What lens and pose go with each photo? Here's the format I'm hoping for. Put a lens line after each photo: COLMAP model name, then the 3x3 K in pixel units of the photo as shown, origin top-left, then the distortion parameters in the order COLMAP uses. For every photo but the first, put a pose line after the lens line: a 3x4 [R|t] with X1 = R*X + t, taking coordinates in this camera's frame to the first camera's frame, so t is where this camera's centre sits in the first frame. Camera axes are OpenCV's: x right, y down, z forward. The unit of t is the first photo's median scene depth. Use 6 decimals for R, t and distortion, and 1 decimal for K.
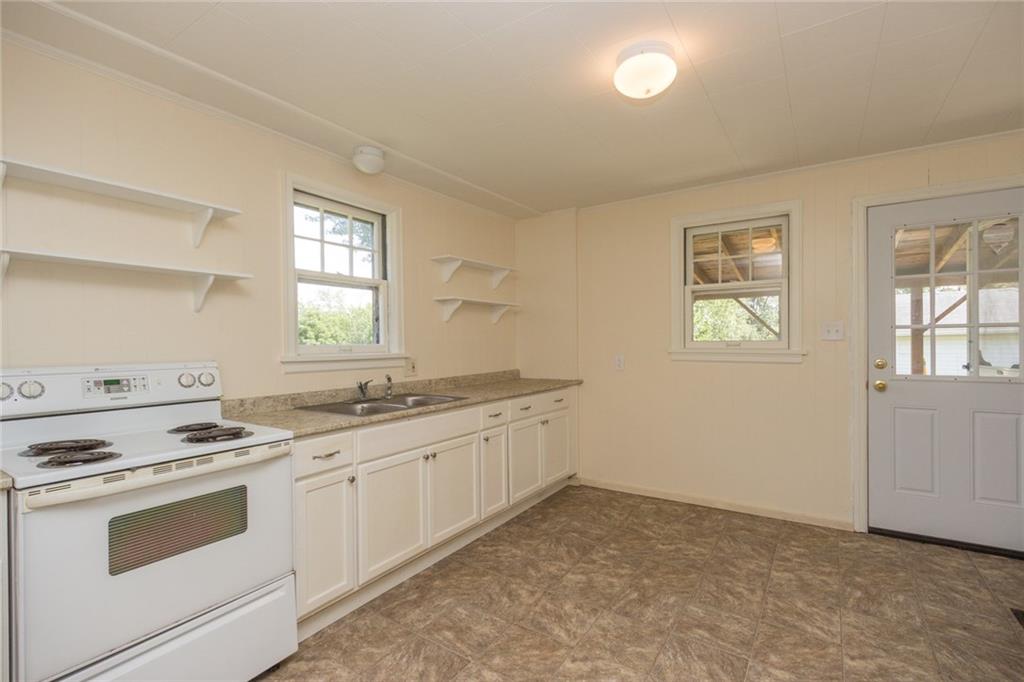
lens RADIAL K [[475.1, 0, 510.2], [0, 475.1, 343.5], [0, 0, 1]] dist [0.000958, 0.000008]
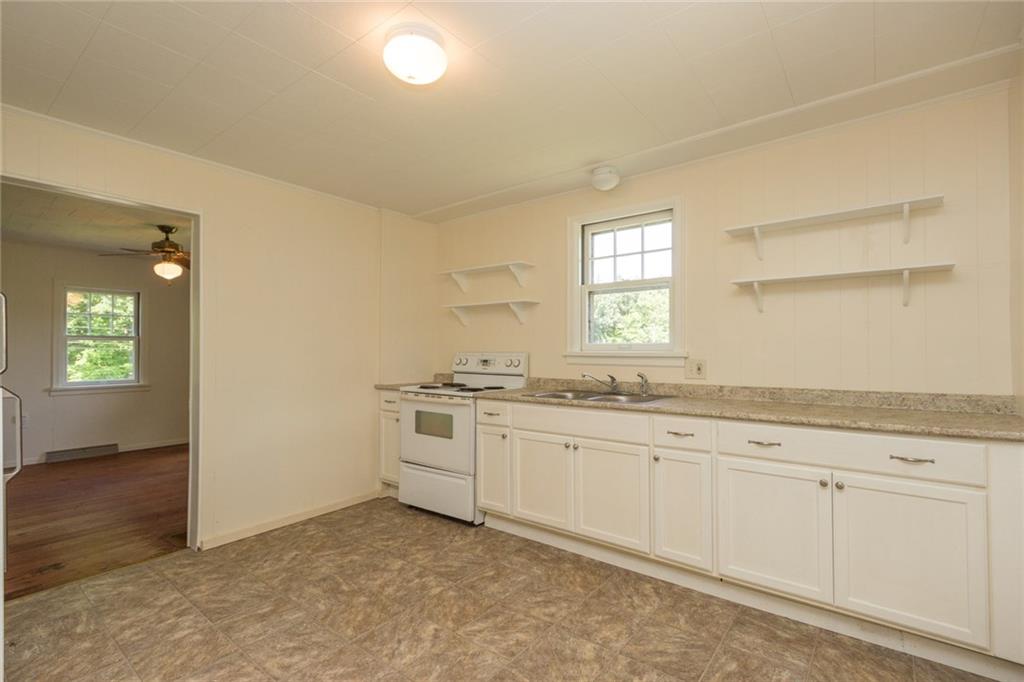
lens RADIAL K [[475.1, 0, 510.2], [0, 475.1, 343.5], [0, 0, 1]] dist [0.000958, 0.000008]
pose [[-0.095914, -0.006104, -0.995371, 0.876370], [-0.003839, 0.999976, -0.005763, 0.010934], [0.995382, 0.003269, -0.095935, 0.921700]]
